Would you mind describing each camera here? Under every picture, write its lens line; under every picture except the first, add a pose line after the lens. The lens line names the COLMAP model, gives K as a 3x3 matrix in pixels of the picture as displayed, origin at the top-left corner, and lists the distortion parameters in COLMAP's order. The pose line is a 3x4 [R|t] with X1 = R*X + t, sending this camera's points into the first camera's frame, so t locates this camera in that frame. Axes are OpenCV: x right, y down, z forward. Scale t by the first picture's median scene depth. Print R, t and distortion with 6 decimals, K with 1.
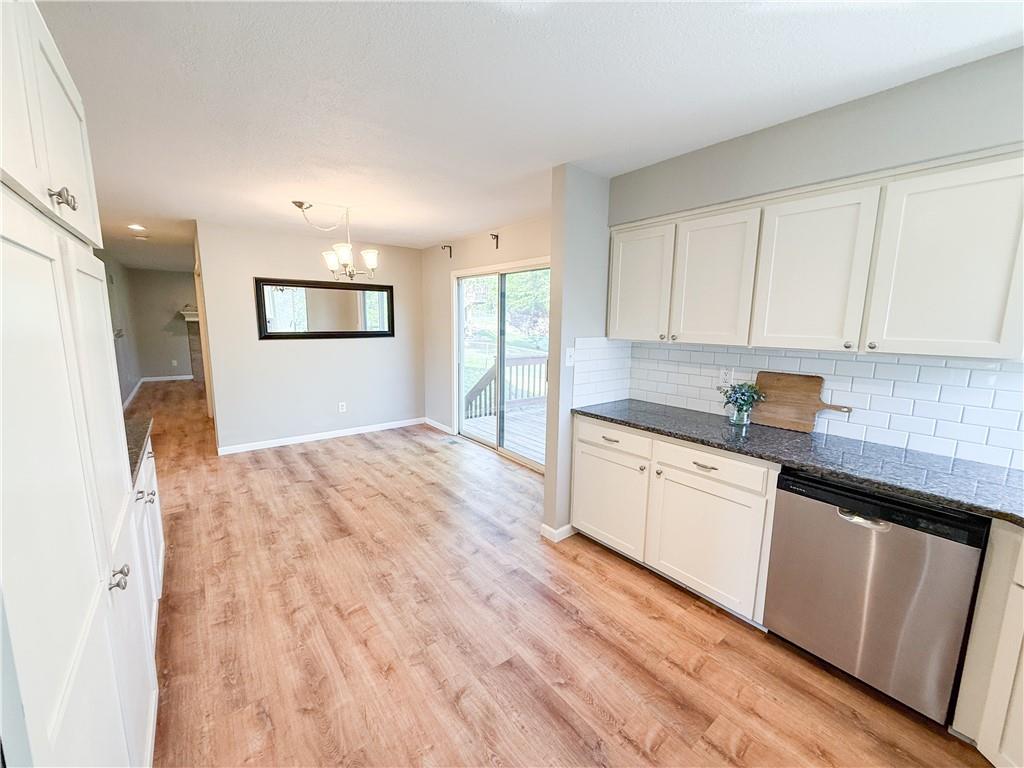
lens RADIAL K [[409.4, 0, 510.6], [0, 409.4, 381.3], [0, 0, 1]] dist [0.000180, 0.000210]
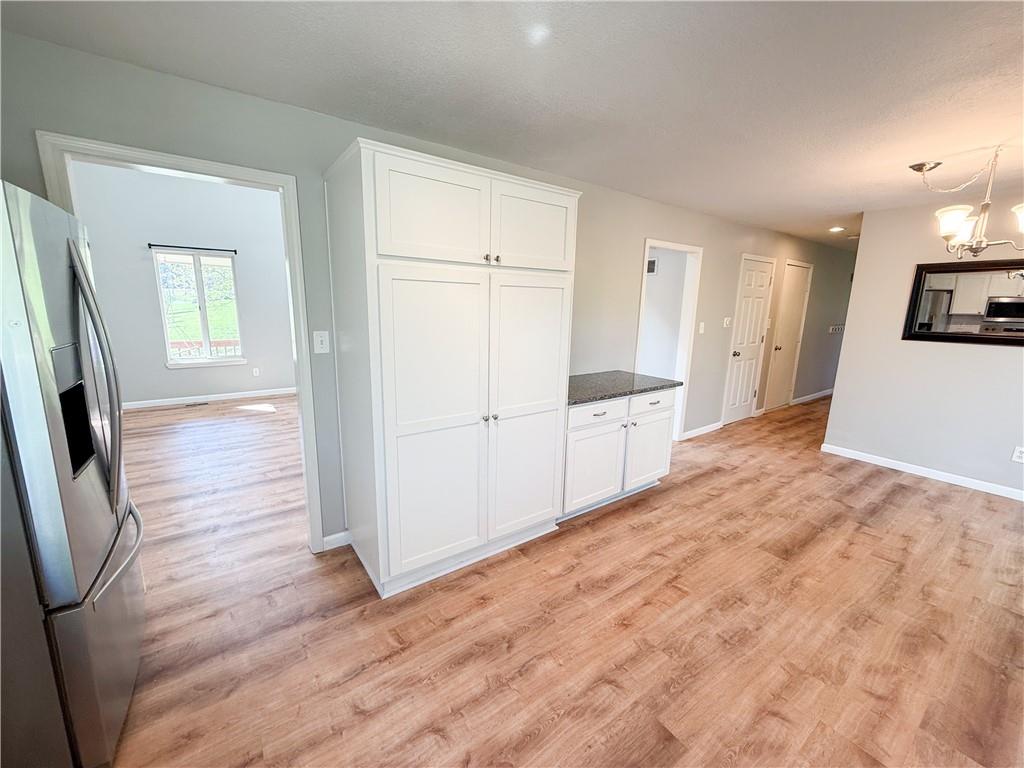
lens RADIAL K [[409.4, 0, 509.3], [0, 409.4, 382.7], [0, 0, 1]] dist [0.000180, 0.000210]
pose [[-0.046072, 0.175149, -0.983463, 0.530973], [-0.167450, 0.969224, 0.180458, -0.062501], [0.984804, 0.172994, -0.015325, 0.453009]]
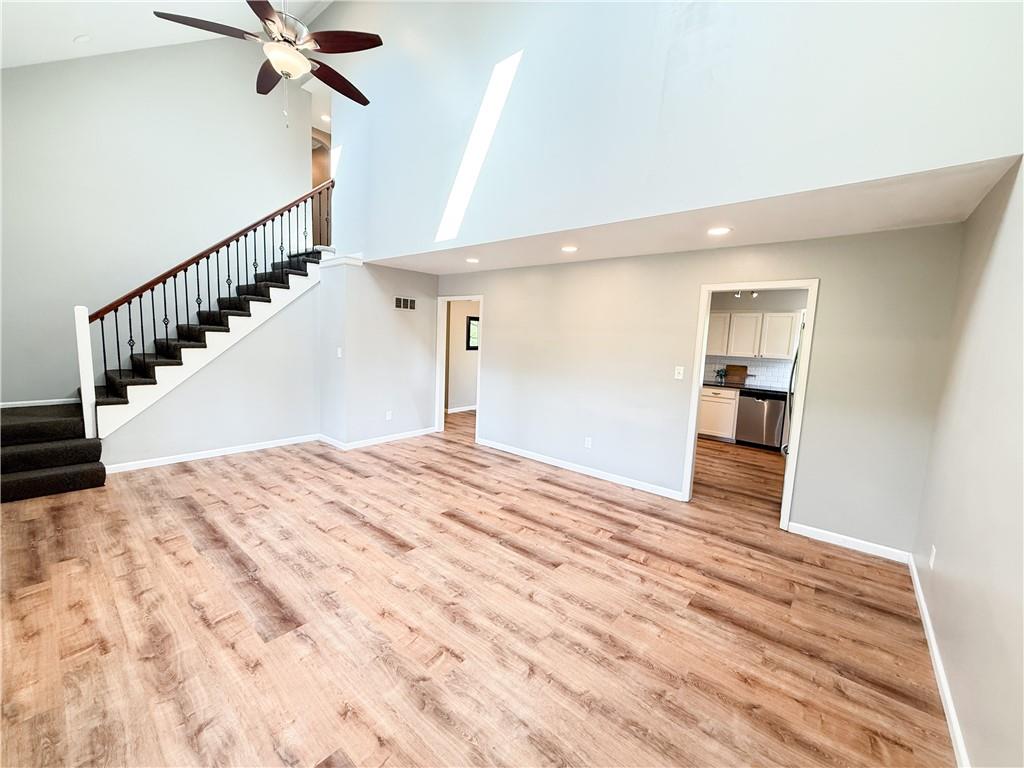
lens RADIAL K [[409.4, 0, 510.3], [0, 409.4, 383.8], [0, 0, 1]] dist [0.000180, 0.000210]
pose [[0.978526, 0.001909, 0.206112, -1.571475], [0.004110, 0.999578, -0.028768, 0.196115], [-0.206080, 0.028997, 0.978105, -1.600034]]
